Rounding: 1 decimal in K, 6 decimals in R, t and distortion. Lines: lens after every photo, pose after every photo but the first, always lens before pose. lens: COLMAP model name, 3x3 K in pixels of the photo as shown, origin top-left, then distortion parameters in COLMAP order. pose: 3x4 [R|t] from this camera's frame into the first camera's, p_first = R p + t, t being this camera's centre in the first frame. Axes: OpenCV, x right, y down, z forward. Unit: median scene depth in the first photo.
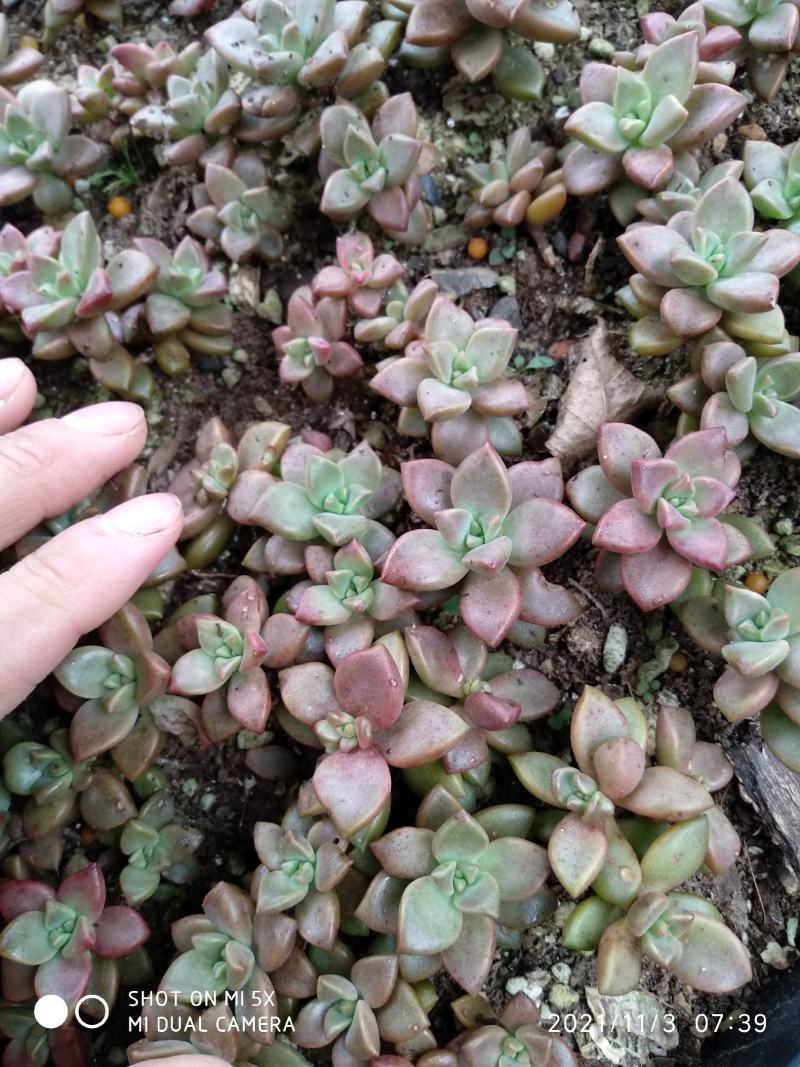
lens RADIAL K [[855.1, 0, 384.7], [0, 855.1, 536.0], [0, 0, 1]] dist [0.020278, -0.093562]
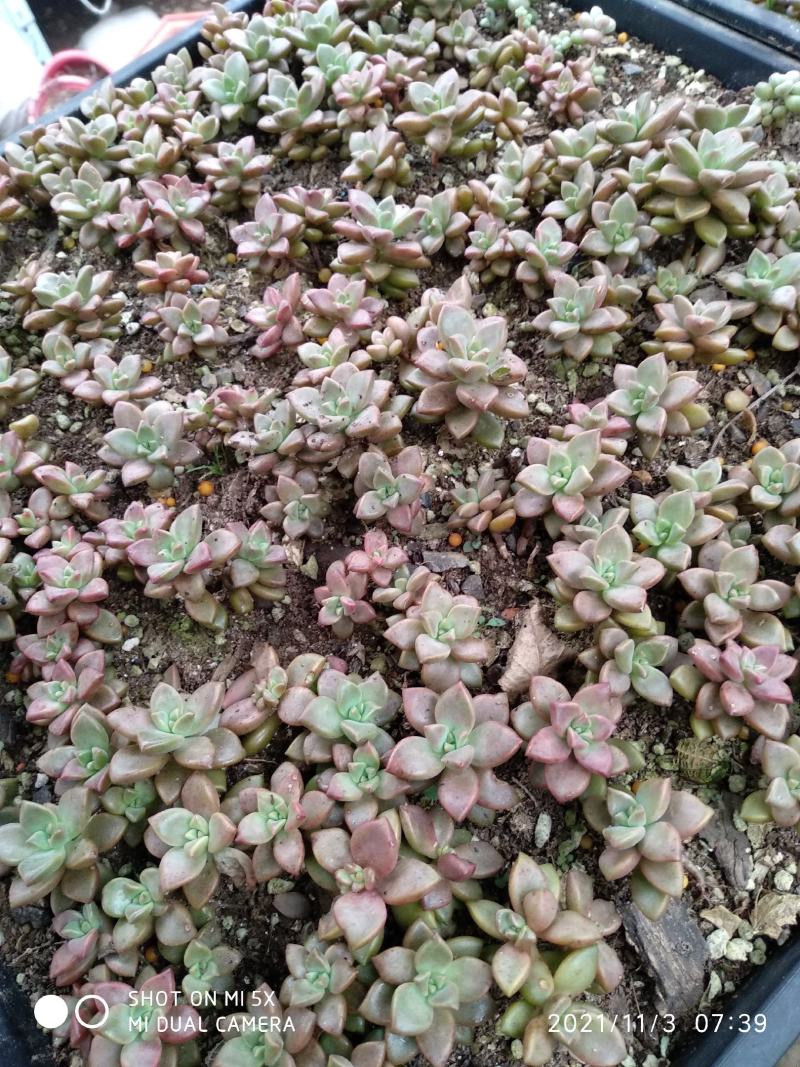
lens RADIAL K [[867.8, 0, 375.1], [0, 867.8, 533.7], [0, 0, 1]] dist [0.084477, -0.202395]
pose [[0.997186, 0.065974, 0.035614, -0.095061], [-0.057157, 0.976382, -0.208353, -0.030887], [-0.048519, 0.205731, 0.977405, -0.517533]]
